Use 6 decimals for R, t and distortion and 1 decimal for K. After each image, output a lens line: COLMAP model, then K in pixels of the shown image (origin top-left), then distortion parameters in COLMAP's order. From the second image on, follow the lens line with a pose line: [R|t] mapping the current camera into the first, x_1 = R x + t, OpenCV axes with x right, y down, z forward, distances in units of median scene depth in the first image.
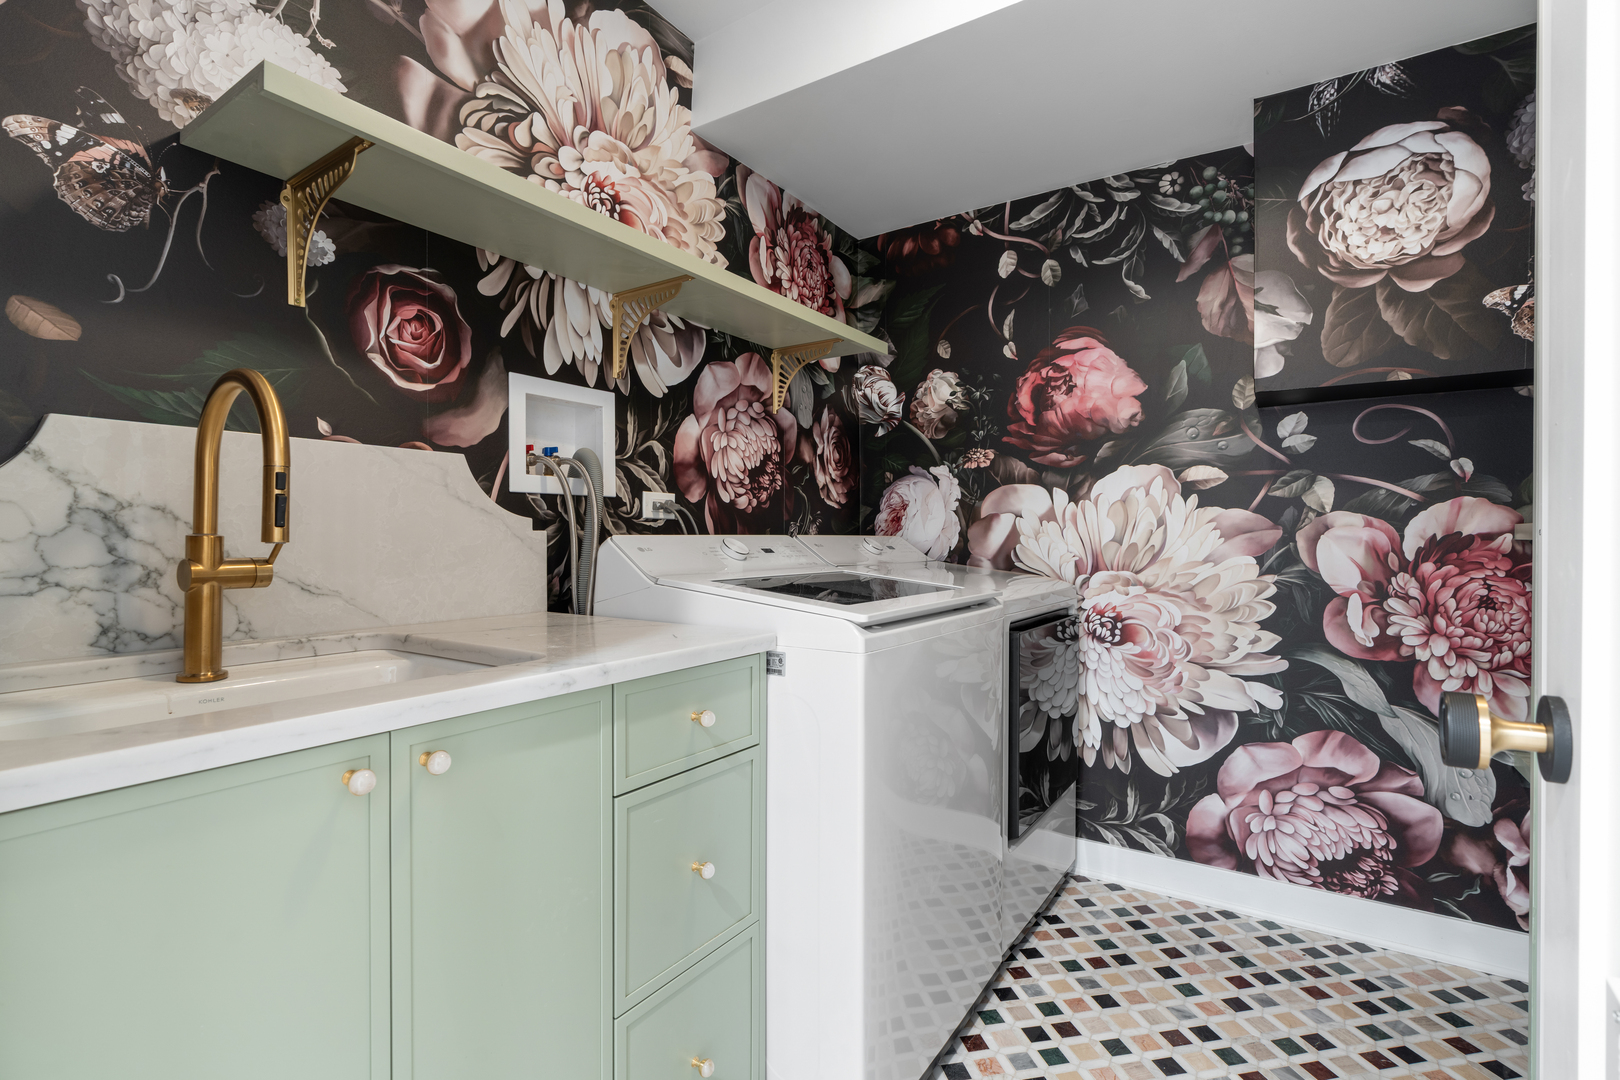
lens RADIAL K [[766.3, 0, 805.8], [0, 766.3, 545.3], [0, 0, 1]] dist [-0.005102, 0.000613]
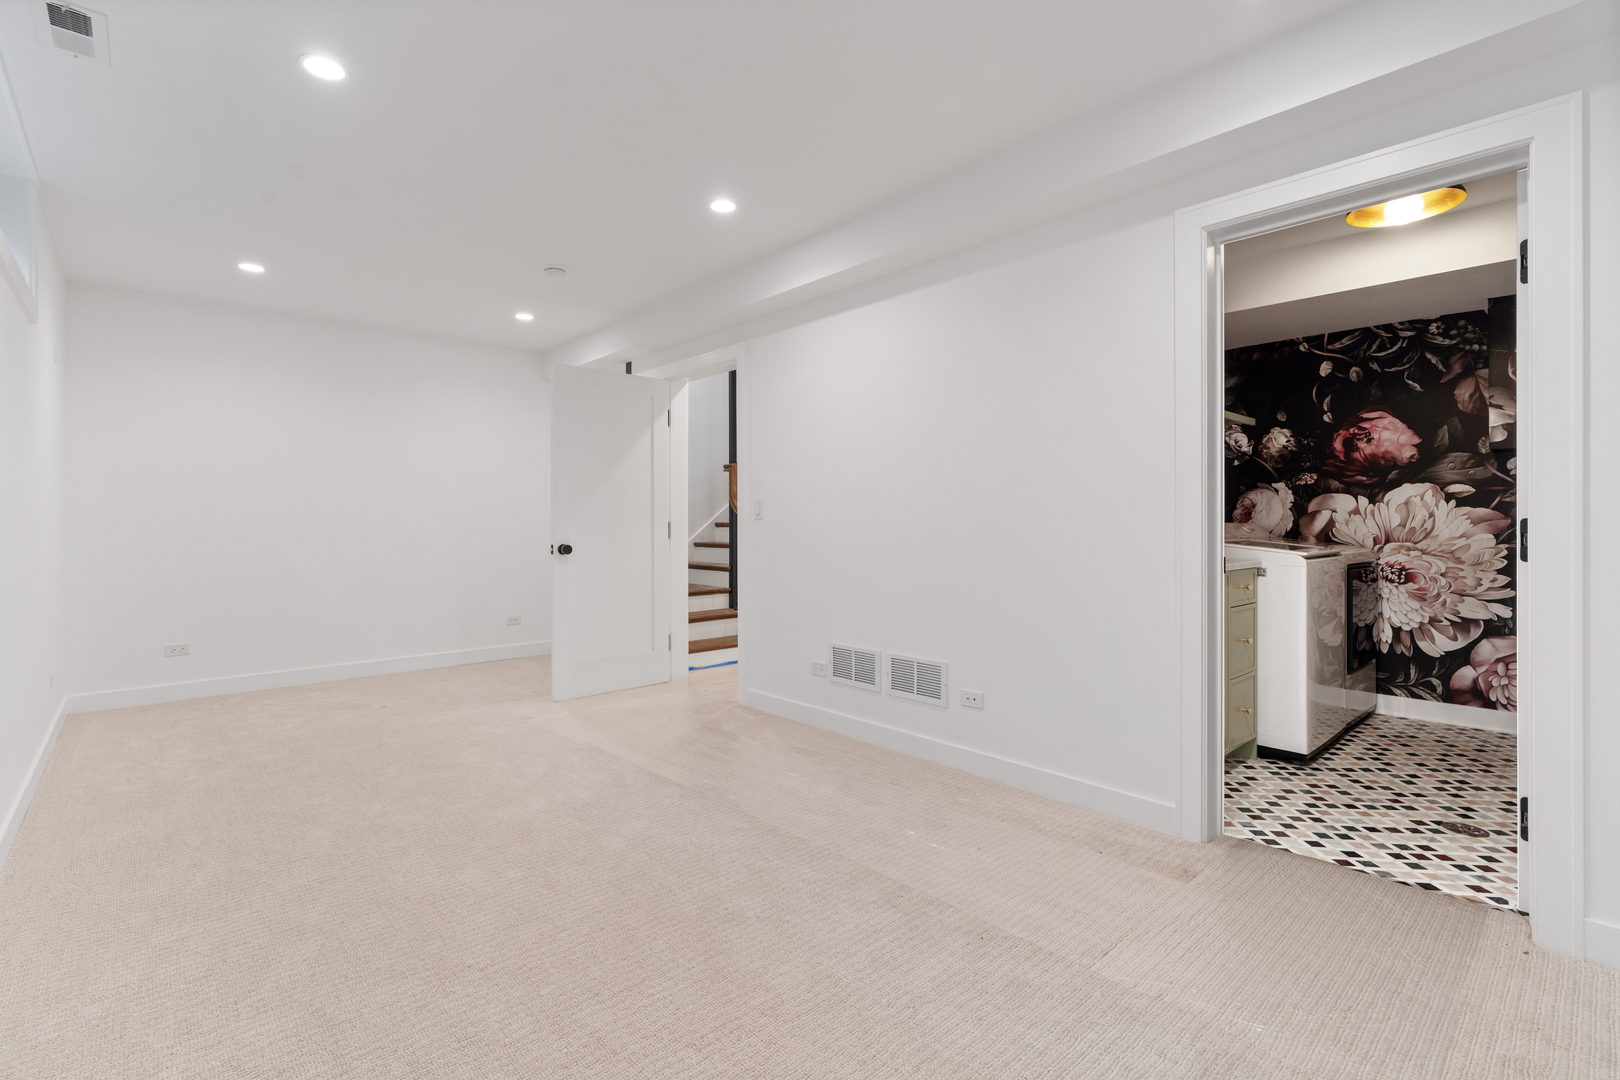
lens RADIAL K [[730.2, 0, 814.6], [0, 730.2, 523.1], [0, 0, 1]] dist [-0.001024, 0.003187]
pose [[0.967044, -0.003075, -0.254589, -0.490693], [0.000459, 0.999946, -0.010335, 0.005218], [0.254607, 0.009878, 0.966994, -1.009736]]
